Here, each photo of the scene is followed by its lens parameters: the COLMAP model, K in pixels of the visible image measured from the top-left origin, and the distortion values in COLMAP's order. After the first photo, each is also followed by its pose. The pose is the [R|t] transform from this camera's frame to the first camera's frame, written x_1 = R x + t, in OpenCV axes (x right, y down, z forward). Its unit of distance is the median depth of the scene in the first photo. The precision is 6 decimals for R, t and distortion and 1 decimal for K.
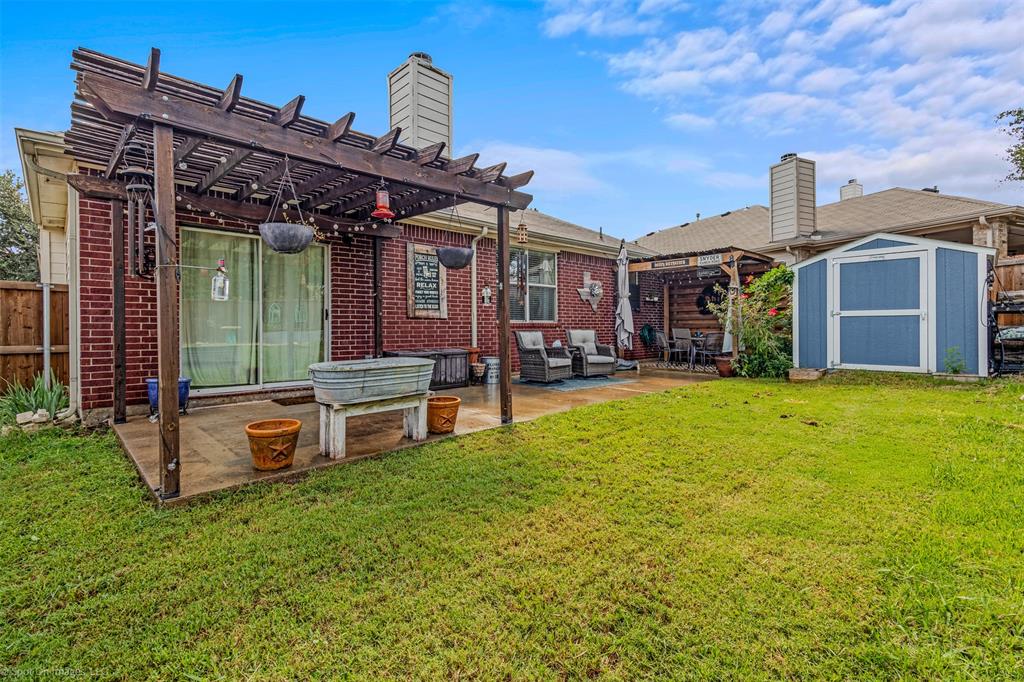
lens RADIAL K [[477.7, 0, 518.9], [0, 477.7, 326.3], [0, 0, 1]] dist [0.005236, 0.000341]
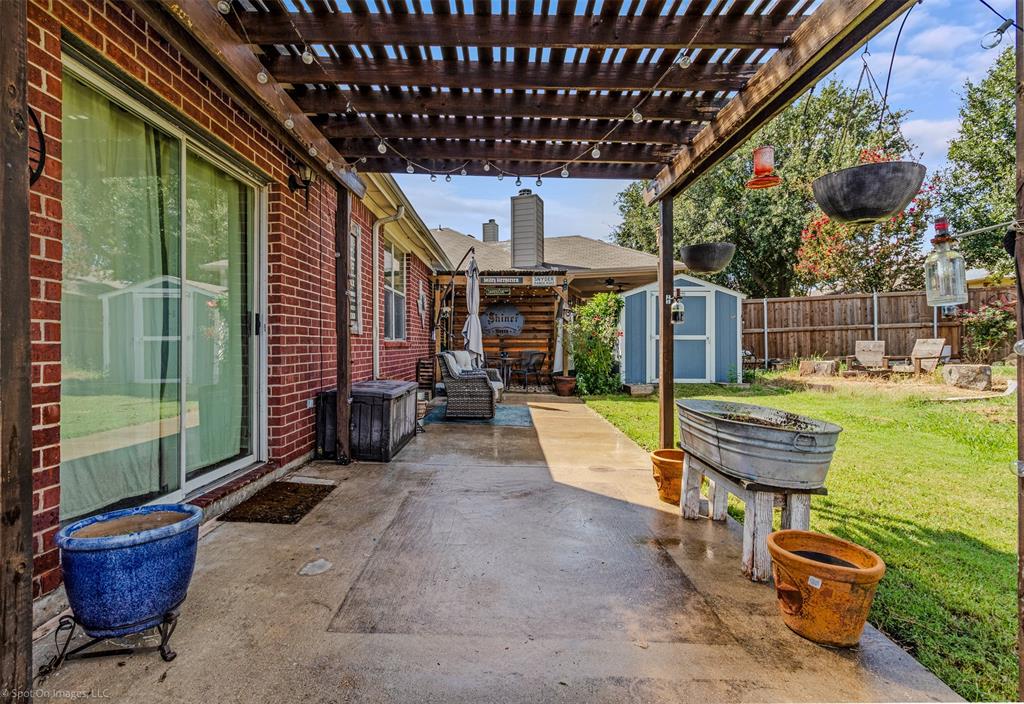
lens RADIAL K [[502.2, 0, 504.0], [0, 502.2, 345.6], [0, 0, 1]] dist [0.000943, 0.001248]
pose [[0.712226, 0.005287, 0.701930, -0.426015], [-0.010077, 0.999946, 0.002693, -0.004967], [-0.701878, -0.008991, 0.712240, 0.319921]]
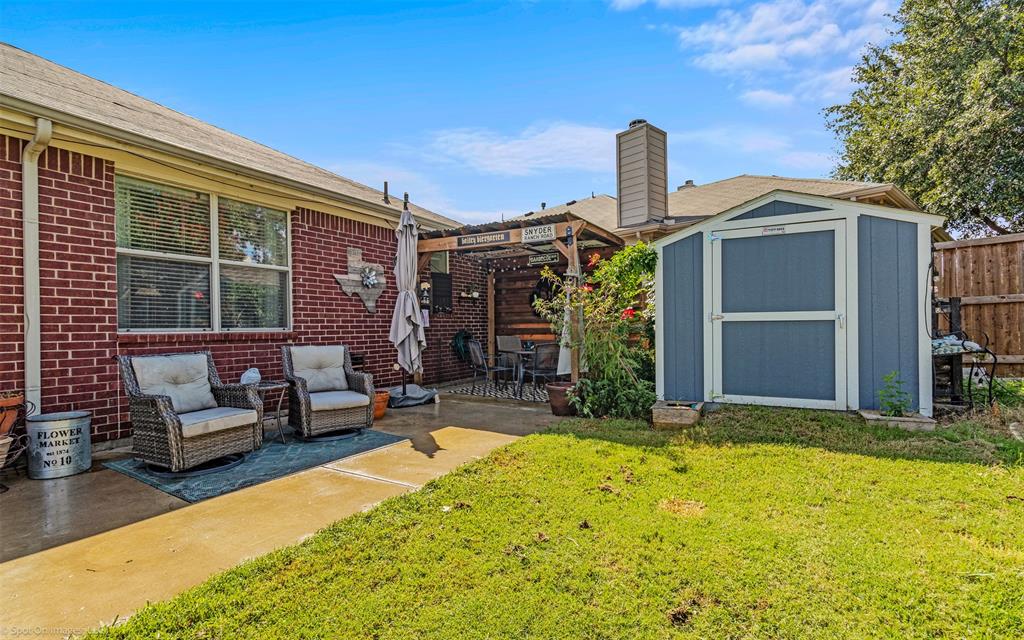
lens RADIAL K [[484.1, 0, 515.1], [0, 484.1, 329.3], [0, 0, 1]] dist [0.001383, 0.000394]
pose [[0.960321, -0.007274, 0.278803, 0.193511], [0.005408, 0.999958, 0.007460, -0.014350], [-0.278846, -0.005656, 0.960319, 0.394610]]
